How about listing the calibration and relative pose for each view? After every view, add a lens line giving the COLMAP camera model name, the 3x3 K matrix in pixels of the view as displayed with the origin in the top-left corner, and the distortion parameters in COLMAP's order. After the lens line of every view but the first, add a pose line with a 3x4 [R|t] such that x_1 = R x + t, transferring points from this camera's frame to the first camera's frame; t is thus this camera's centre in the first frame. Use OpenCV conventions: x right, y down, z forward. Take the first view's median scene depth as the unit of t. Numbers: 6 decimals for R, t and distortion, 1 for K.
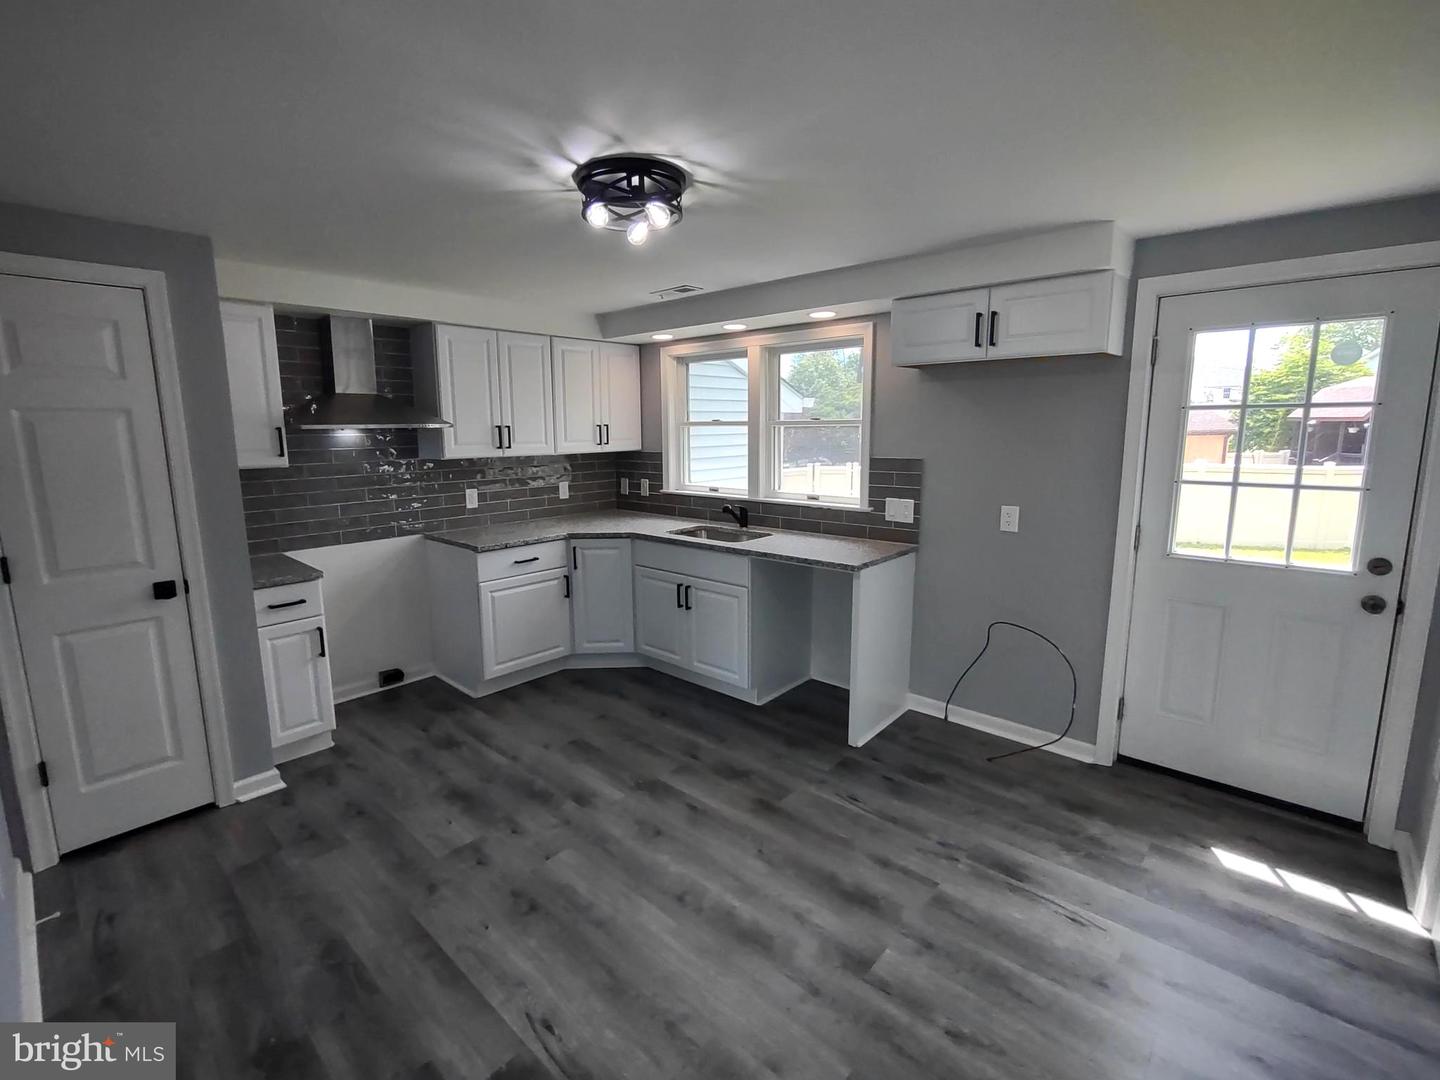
lens RADIAL K [[647.8, 0, 713.1], [0, 647.8, 529.3], [0, 0, 1]] dist [-0.008565, -0.001459]
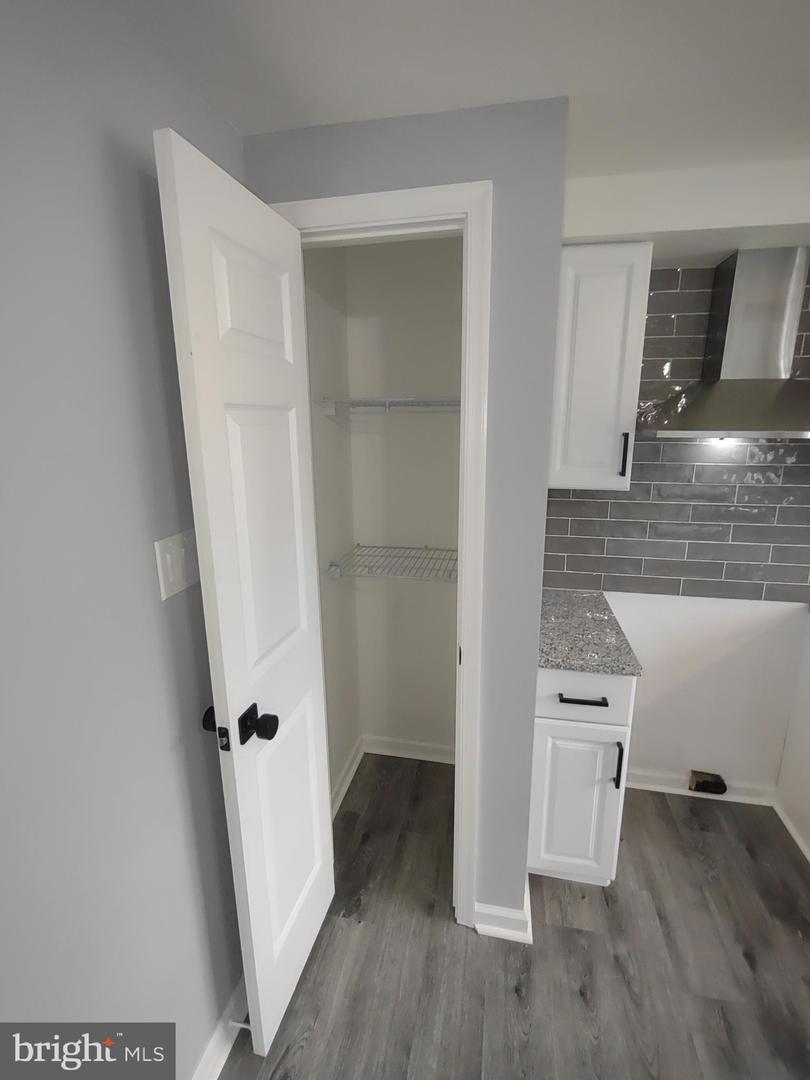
lens RADIAL K [[485.8, 0, 414.7], [0, 485.8, 528.6], [0, 0, 1]] dist [-0.008565, -0.001459]
pose [[0.509810, 0.180468, -0.841145, -0.306245], [-0.141083, 0.982050, 0.125190, -0.082362], [0.848639, 0.054848, 0.526121, 0.494127]]
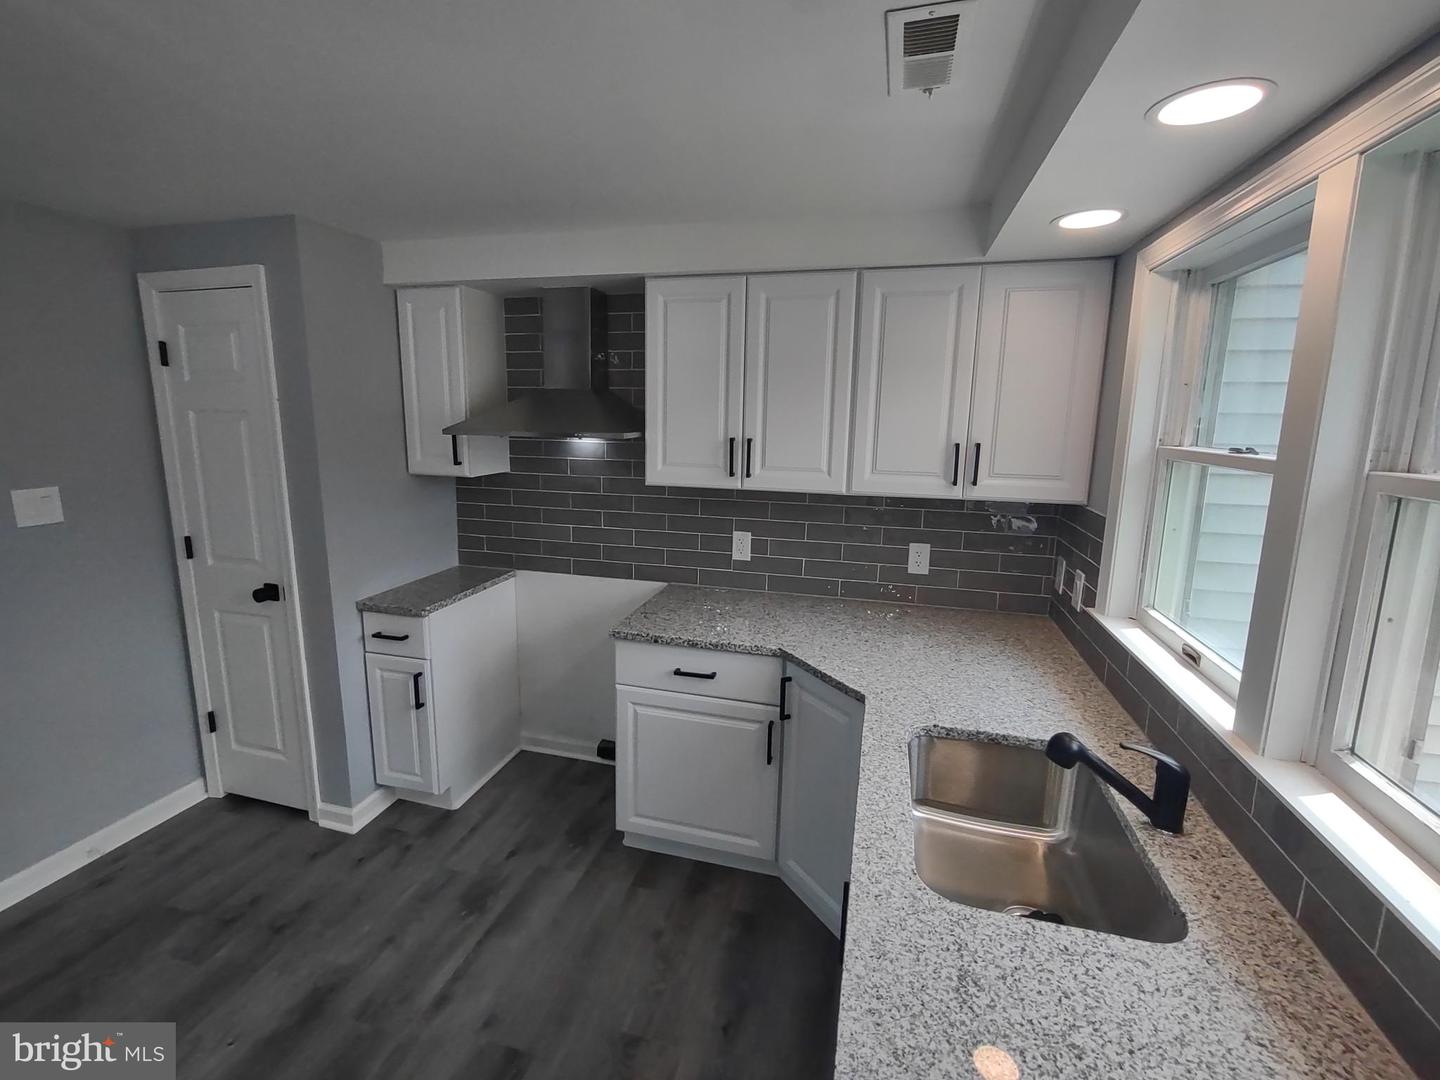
lens RADIAL K [[647.8, 0, 691.6], [0, 647.8, 524.7], [0, 0, 1]] dist [-0.008565, -0.001459]
pose [[0.446502, 0.161882, -0.880017, 0.220676], [-0.160460, 0.982041, 0.099236, -0.155495], [0.880278, 0.096898, 0.464459, 0.804958]]
